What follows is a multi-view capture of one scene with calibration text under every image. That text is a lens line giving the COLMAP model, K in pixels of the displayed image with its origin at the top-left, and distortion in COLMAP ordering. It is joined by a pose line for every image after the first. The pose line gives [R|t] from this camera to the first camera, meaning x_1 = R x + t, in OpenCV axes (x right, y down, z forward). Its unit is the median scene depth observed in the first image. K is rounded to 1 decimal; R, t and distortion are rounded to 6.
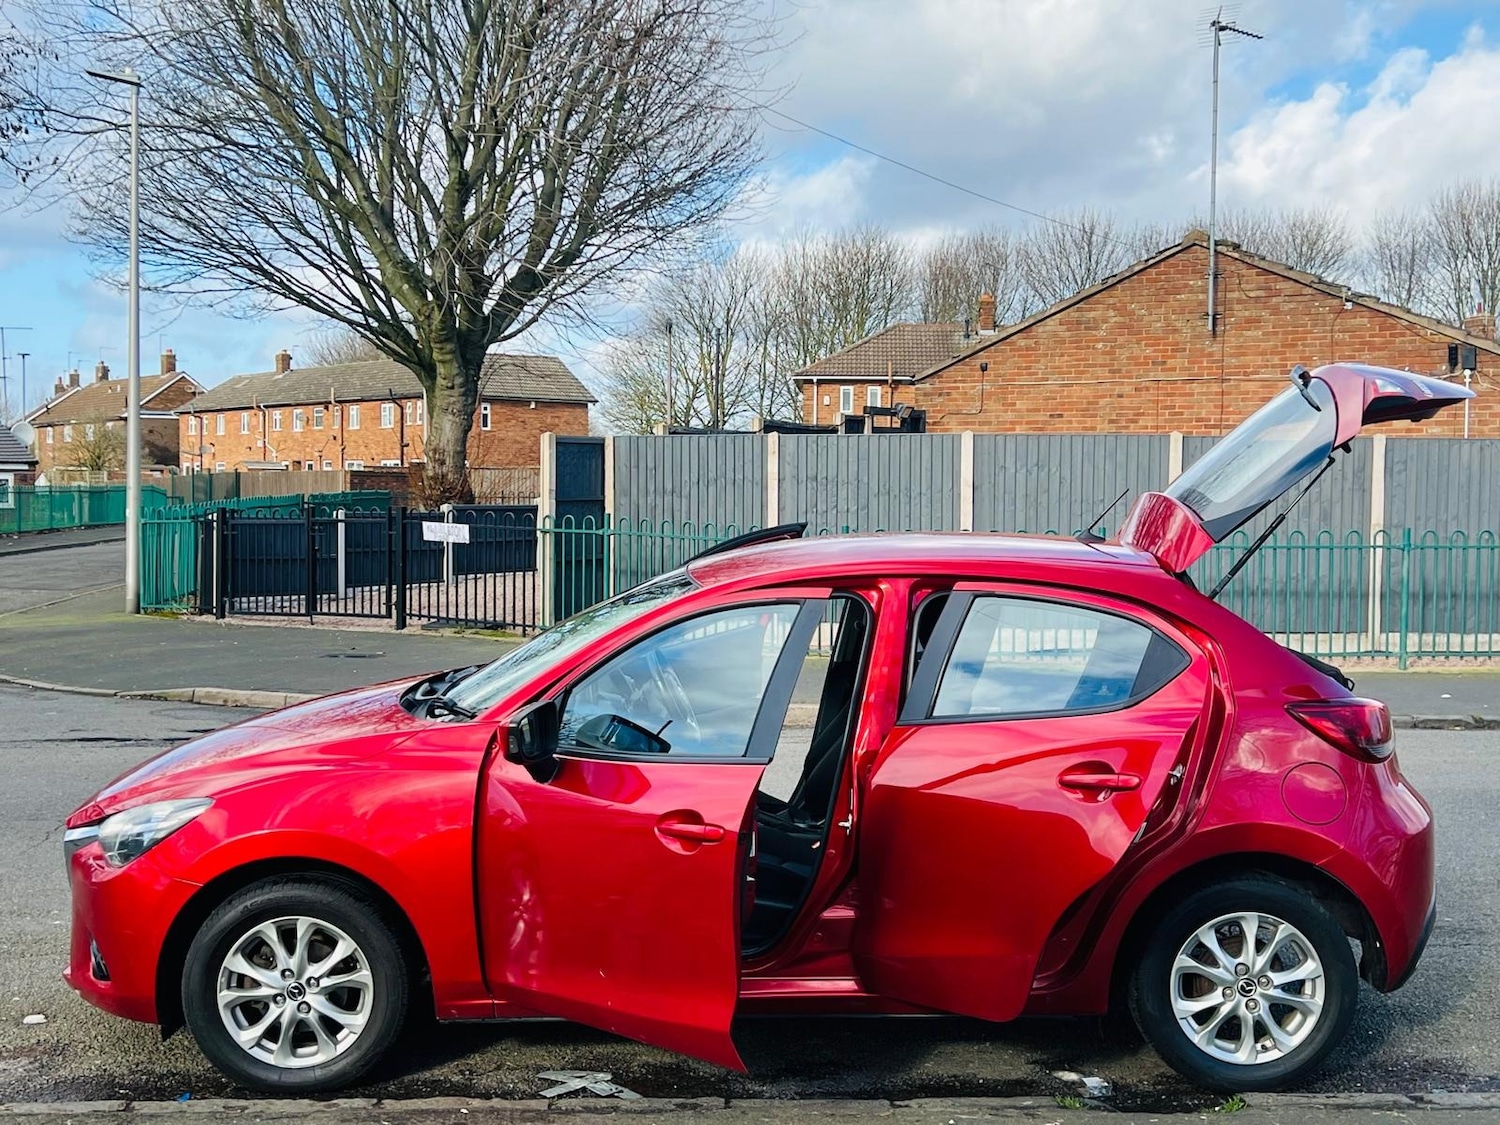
lens RADIAL K [[1870.6, 0, 757.6], [0, 1870.6, 578.2], [0, 0, 1]] dist [0.223535, -0.602753]
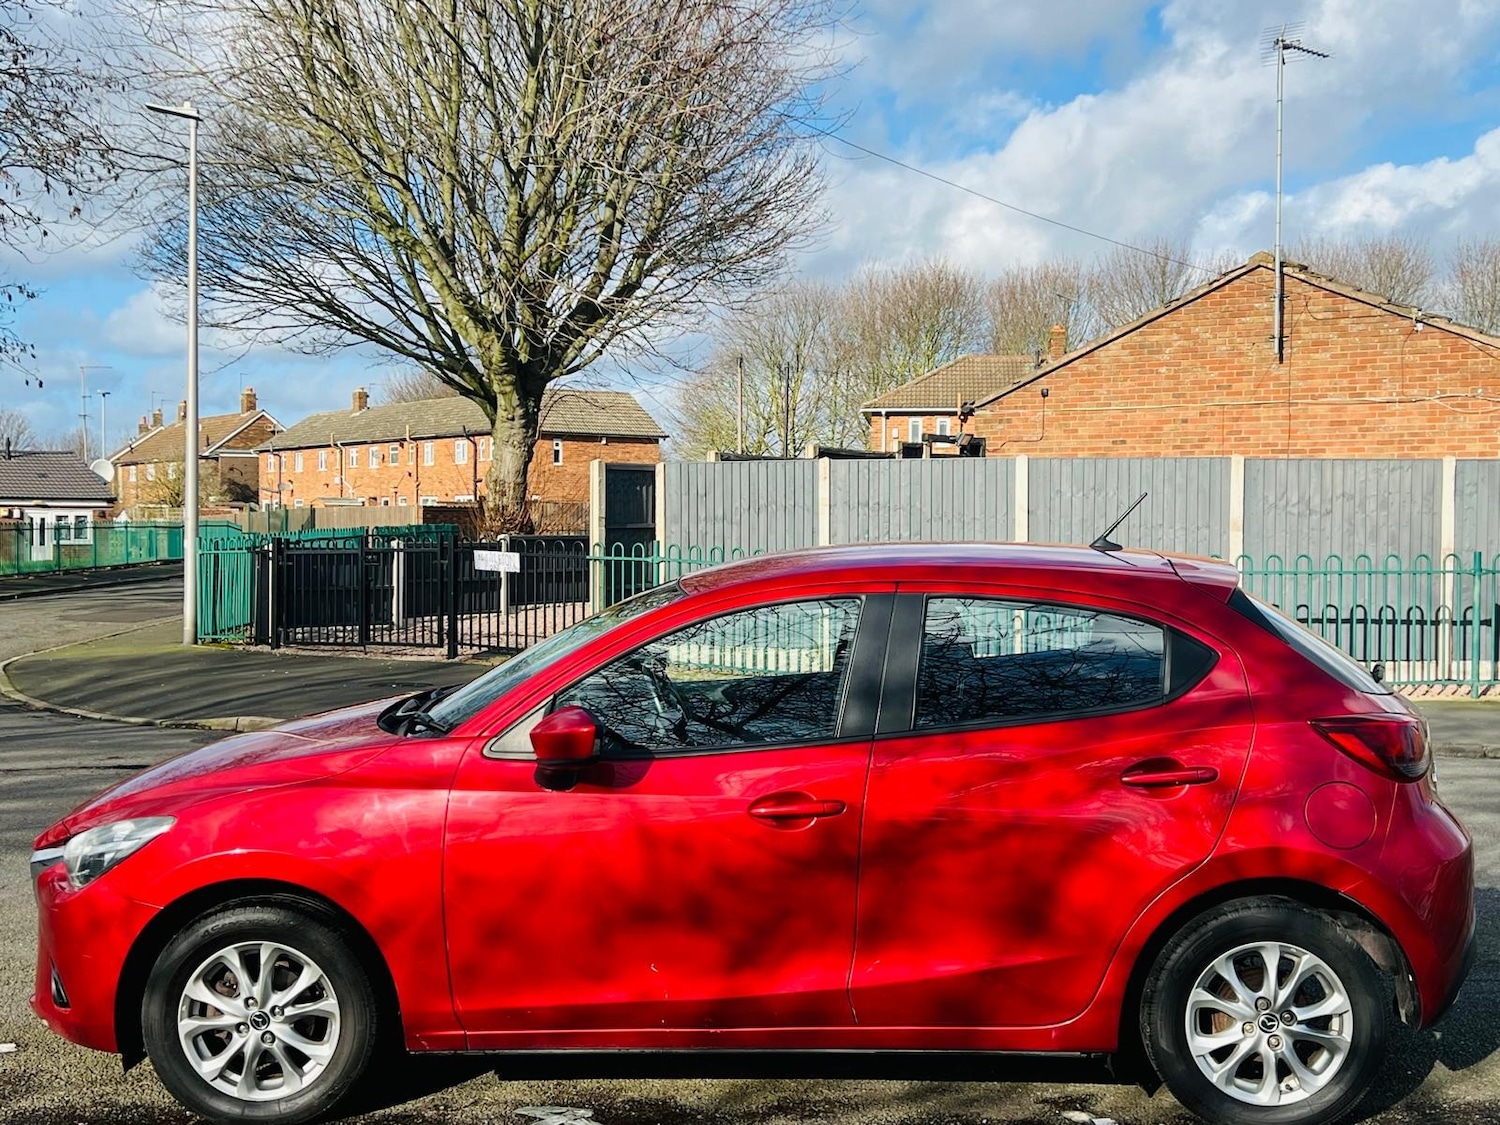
lens RADIAL K [[1870.6, 0, 757.6], [0, 1870.6, 578.2], [0, 0, 1]] dist [0.223535, -0.602753]
pose [[0.999179, -0.002818, -0.040425, 0.010190], [0.002048, 0.999816, -0.019061, 0.003315], [0.040471, 0.018963, 0.999001, 0.012146]]
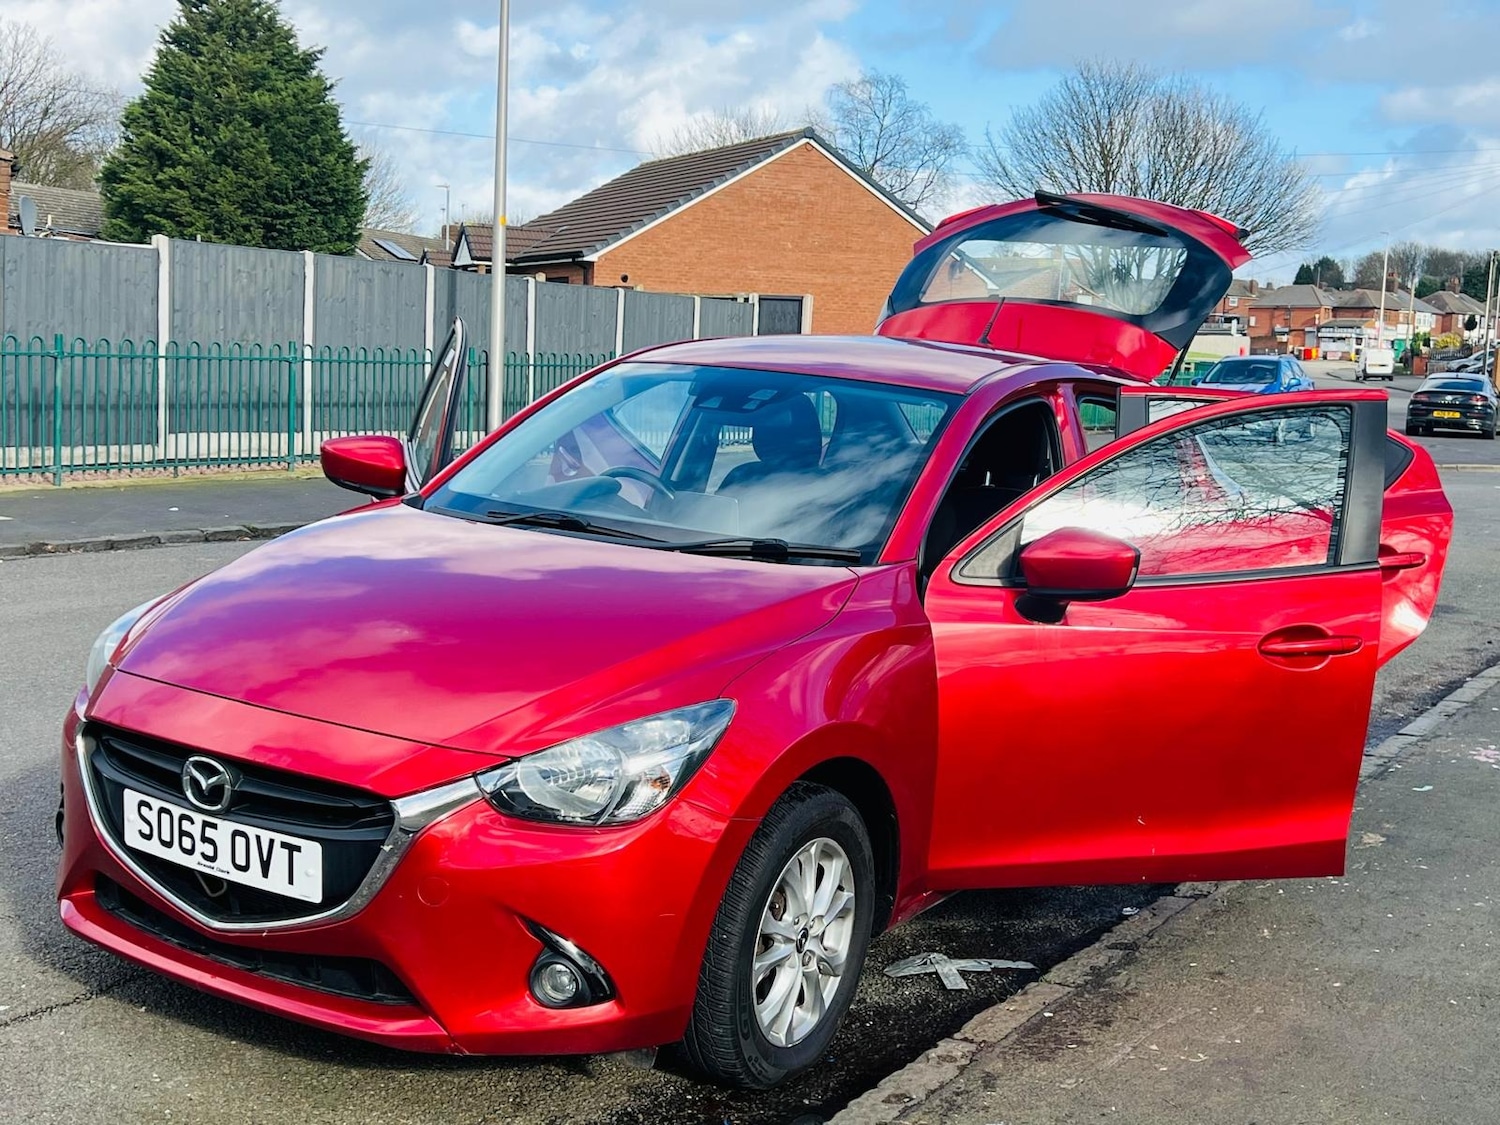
lens RADIAL K [[1877.5, 0, 751.2], [0, 1877.5, 567.9], [0, 0, 1]] dist [0.213039, -0.546757]
pose [[0.538034, -0.081148, 0.839008, -0.193721], [0.003946, 0.995587, 0.093762, 0.000791], [-0.842914, -0.047137, 0.535980, 0.141170]]
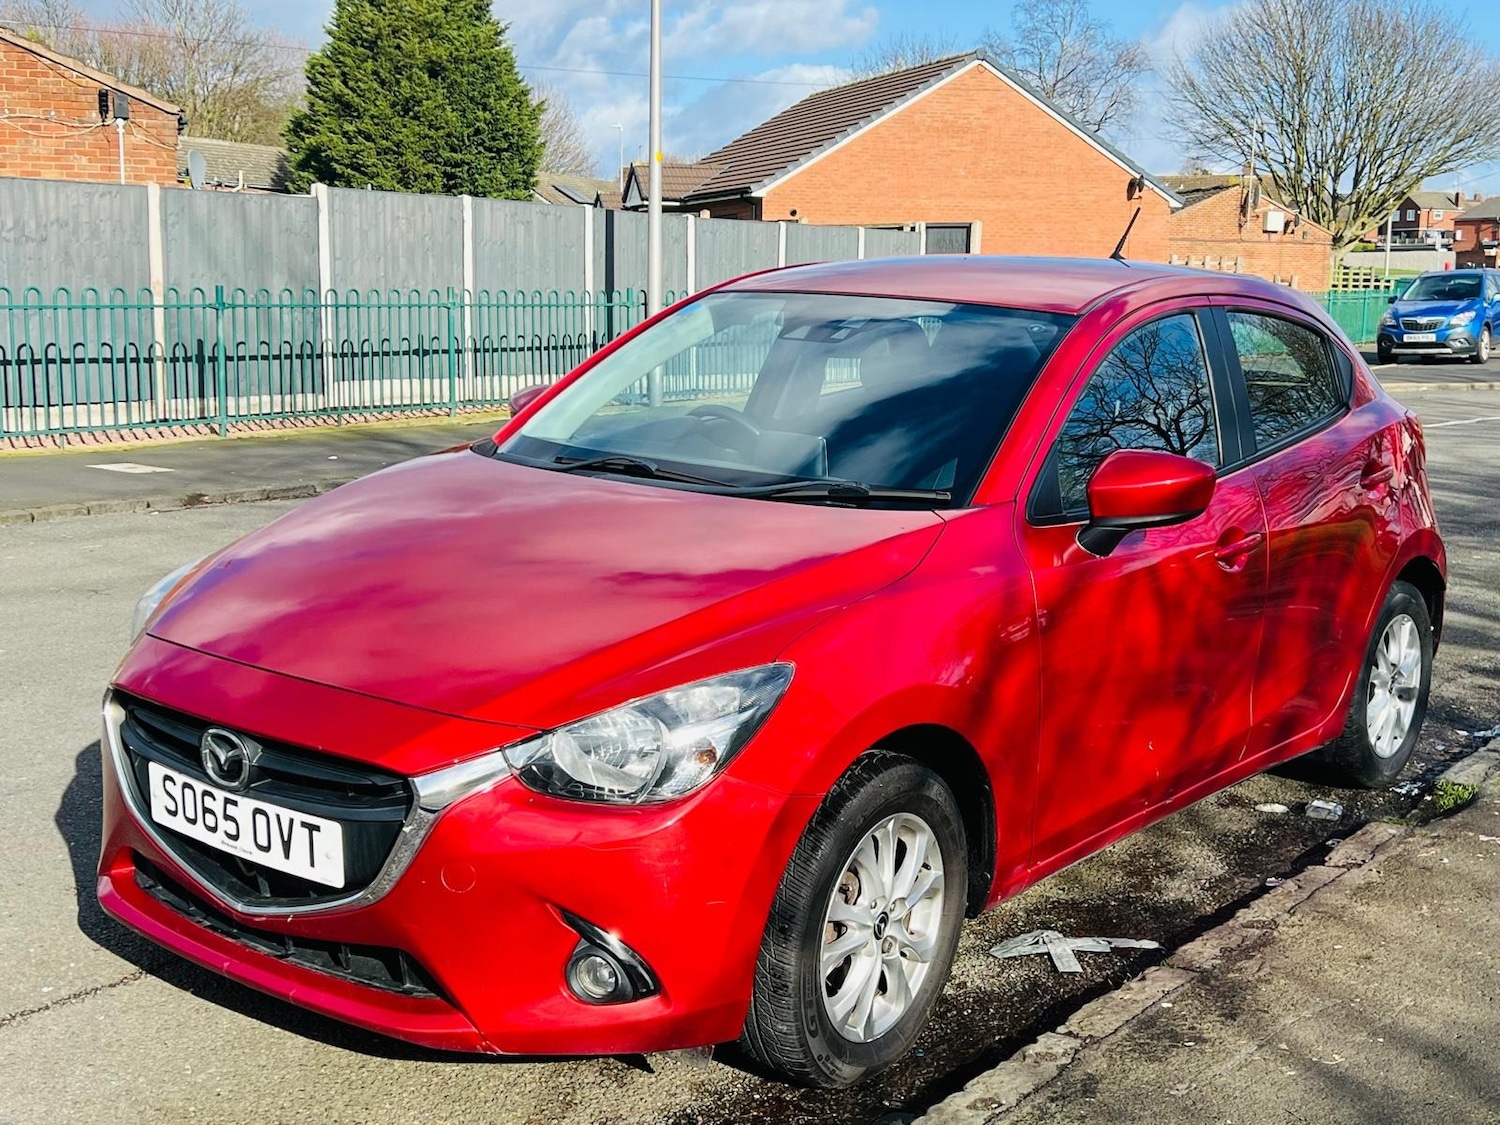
lens RADIAL K [[1877.5, 0, 751.2], [0, 1877.5, 567.9], [0, 0, 1]] dist [0.213039, -0.546757]
pose [[0.615924, -0.117667, 0.778969, -0.174491], [0.031100, 0.991644, 0.125203, 0.001719], [-0.787192, -0.052889, 0.614436, 0.142252]]
